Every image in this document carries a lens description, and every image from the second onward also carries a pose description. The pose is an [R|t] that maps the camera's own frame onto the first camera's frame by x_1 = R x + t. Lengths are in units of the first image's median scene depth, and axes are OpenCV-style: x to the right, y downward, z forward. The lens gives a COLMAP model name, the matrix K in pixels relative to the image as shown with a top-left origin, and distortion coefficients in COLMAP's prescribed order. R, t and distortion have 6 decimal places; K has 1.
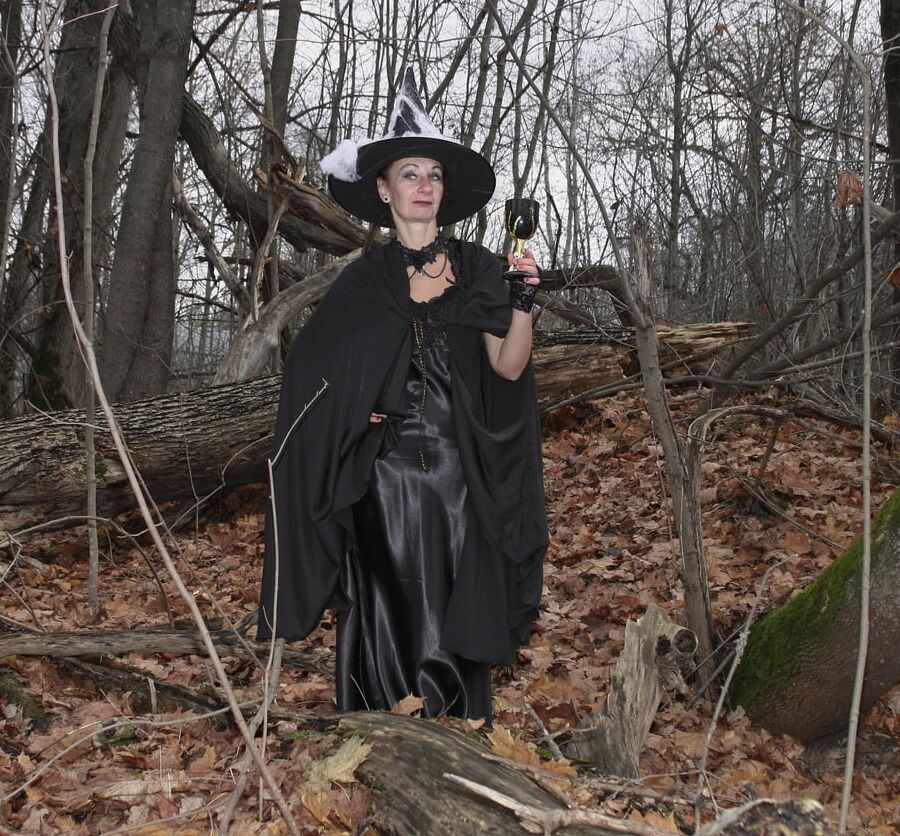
lens RADIAL K [[1808.8, 0, 417.4], [0, 1808.8, 420.2], [0, 0, 1]] dist [-0.080516, 0.278944]
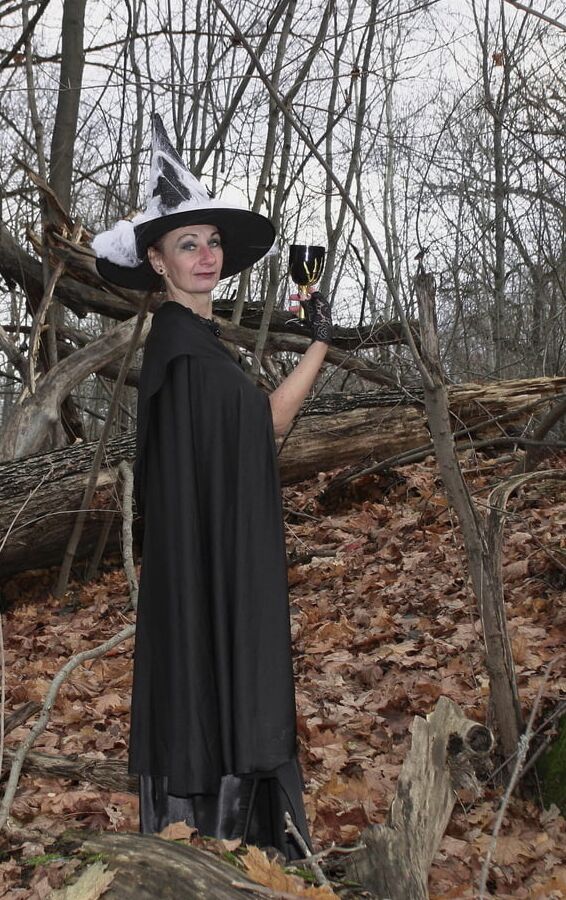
lens RADIAL K [[1914.7, 0, 189.1], [0, 1914.7, 414.5], [0, 0, 1]] dist [-0.089481, 0.107816]
pose [[0.999031, -0.034172, -0.027737, 0.020189], [0.033049, 0.998653, -0.039994, -0.002703], [0.029067, 0.039039, 0.998815, 0.025339]]
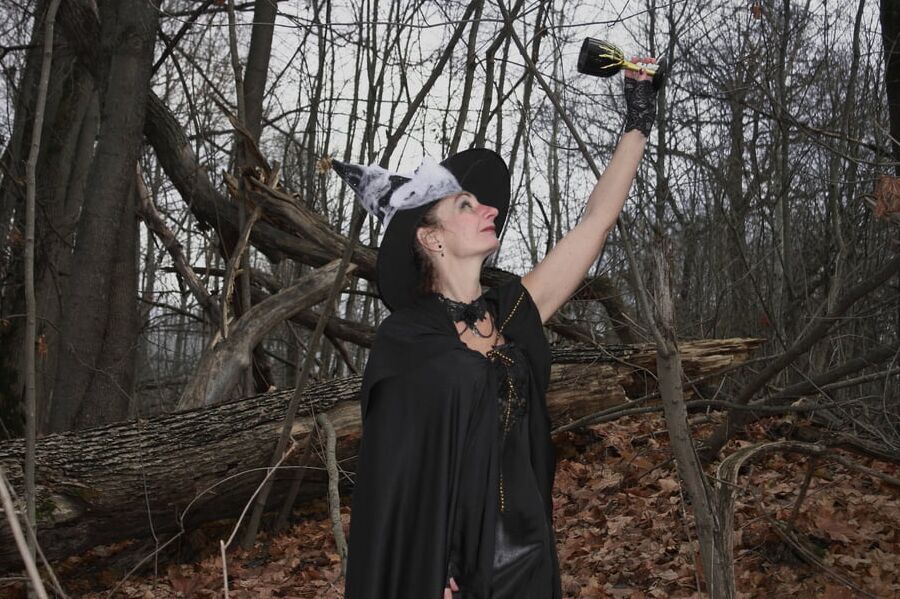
lens RADIAL K [[1801.4, 0, 450.0], [0, 1801.4, 299.5], [0, 0, 1]] dist [-0.006552, 0.368024]
pose [[0.999554, -0.001811, 0.029818, -0.002839], [0.003858, 0.997627, -0.068744, -0.013006], [-0.029623, 0.068828, 0.997189, 0.094954]]
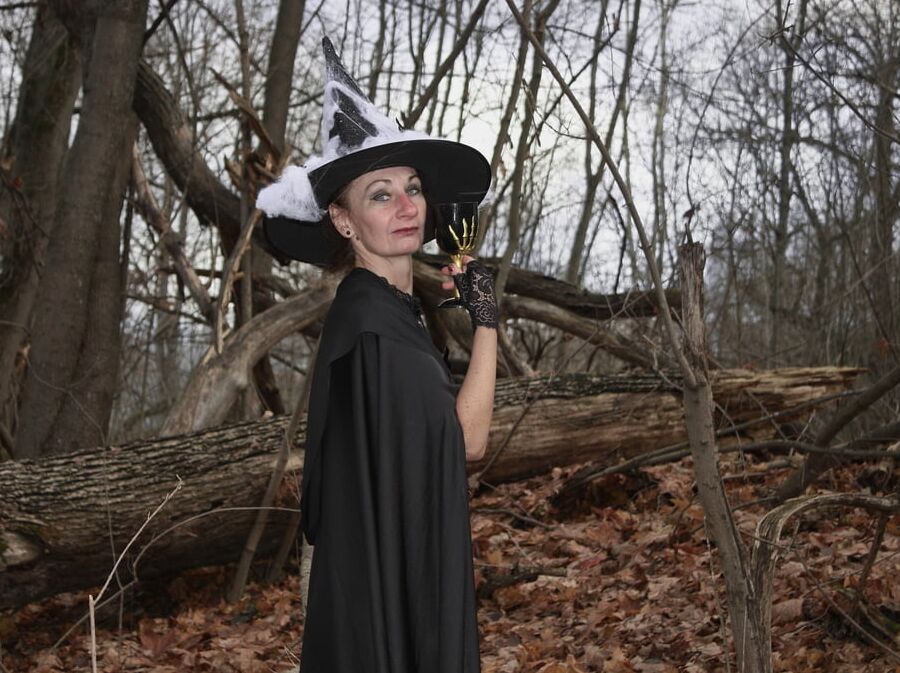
lens RADIAL K [[2135.9, 0, 396.8], [0, 2135.9, 339.0], [0, 0, 1]] dist [0.023164, 0.137580]
pose [[0.999001, 0.018582, -0.040647, 0.028016], [-0.020782, 0.998303, -0.054403, -0.014671], [0.039567, 0.055194, 0.997691, 0.095834]]
